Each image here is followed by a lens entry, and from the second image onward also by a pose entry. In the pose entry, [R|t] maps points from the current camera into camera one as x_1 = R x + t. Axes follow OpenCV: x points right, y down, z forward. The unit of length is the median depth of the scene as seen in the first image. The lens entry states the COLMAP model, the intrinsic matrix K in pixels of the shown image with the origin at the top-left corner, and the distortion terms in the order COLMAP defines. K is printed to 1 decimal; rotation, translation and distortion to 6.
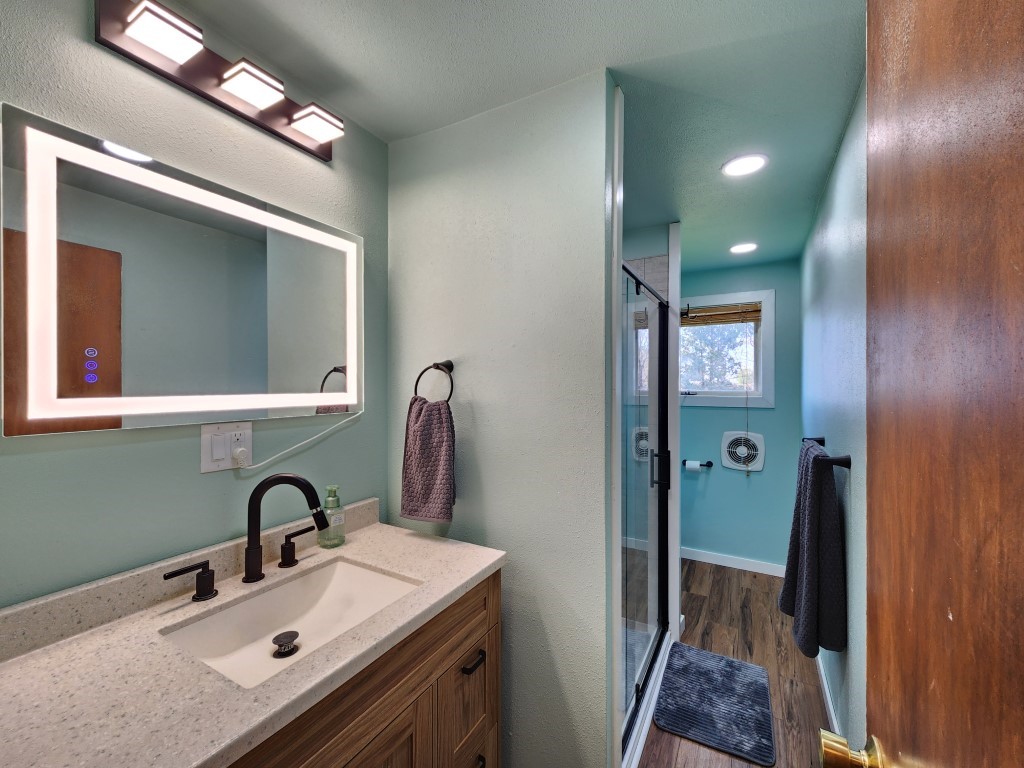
lens RADIAL K [[421.9, 0, 515.3], [0, 421.9, 385.6], [0, 0, 1]] dist [-0.003679, -0.000920]
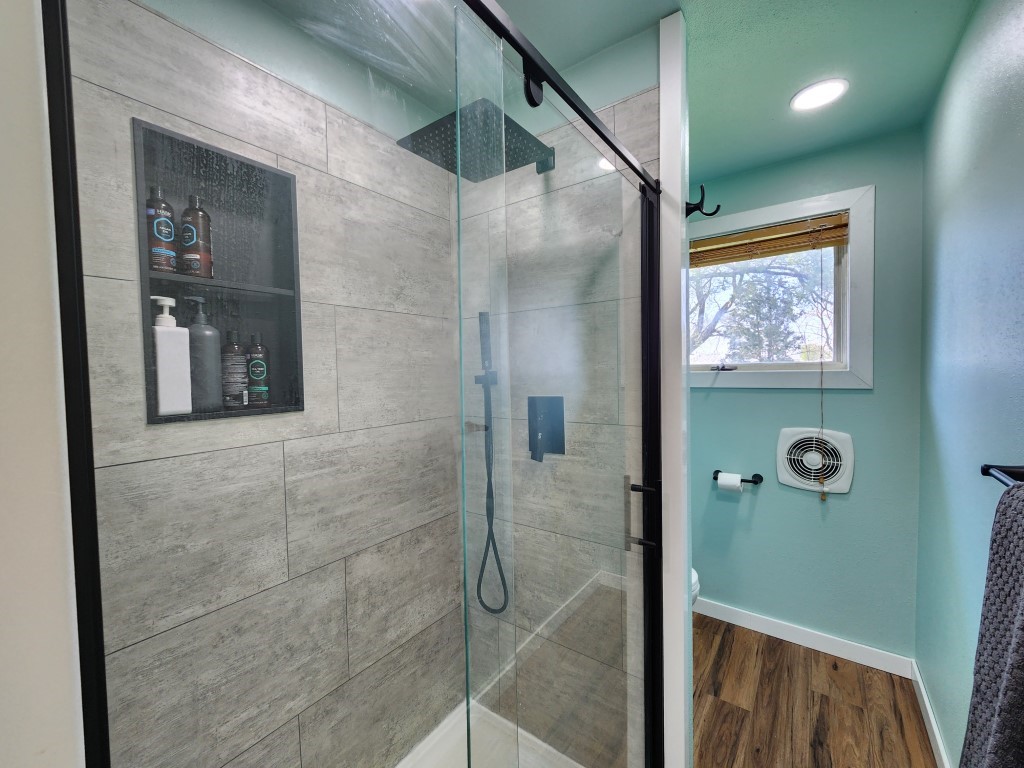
lens RADIAL K [[421.9, 0, 507.5], [0, 421.9, 384.0], [0, 0, 1]] dist [-0.003679, -0.000920]
pose [[0.992317, -0.017751, -0.122444, 0.175320], [0.022106, 0.999167, 0.034299, 0.014389], [0.121733, -0.036742, 0.991883, 0.344848]]
